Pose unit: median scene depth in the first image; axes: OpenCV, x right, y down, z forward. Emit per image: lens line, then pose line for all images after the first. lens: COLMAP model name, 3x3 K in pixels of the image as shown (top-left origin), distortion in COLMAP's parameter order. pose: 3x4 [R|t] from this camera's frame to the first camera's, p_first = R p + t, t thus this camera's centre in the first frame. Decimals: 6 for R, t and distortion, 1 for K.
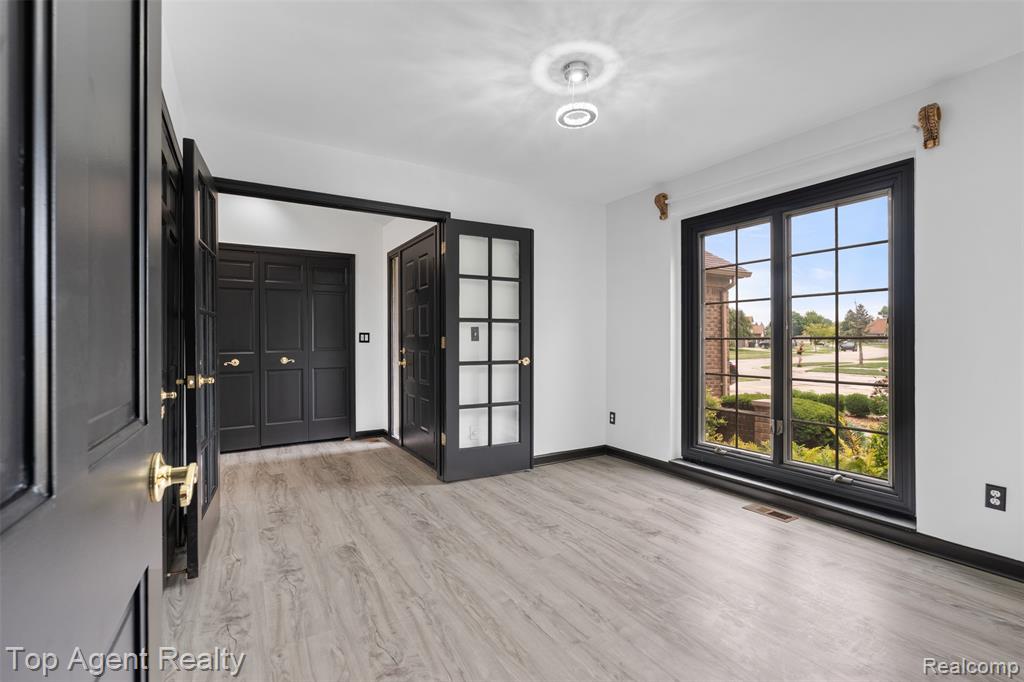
lens RADIAL K [[455.9, 0, 512.3], [0, 455.9, 339.3], [0, 0, 1]] dist [0.000315, 0.000584]
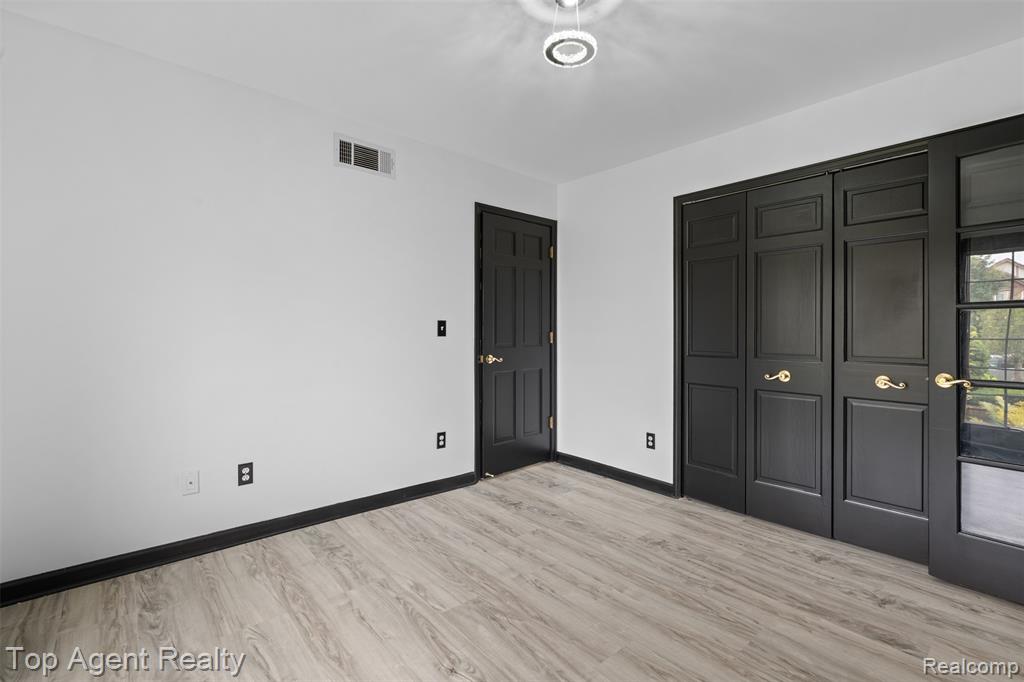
lens RADIAL K [[455.9, 0, 512.0], [0, 455.9, 333.9], [0, 0, 1]] dist [0.000315, 0.000584]
pose [[-0.985937, -0.003079, -0.167091, 0.399360], [-0.004408, 0.999961, 0.007587, -0.011482], [0.167061, 0.008217, -0.985912, 1.909987]]
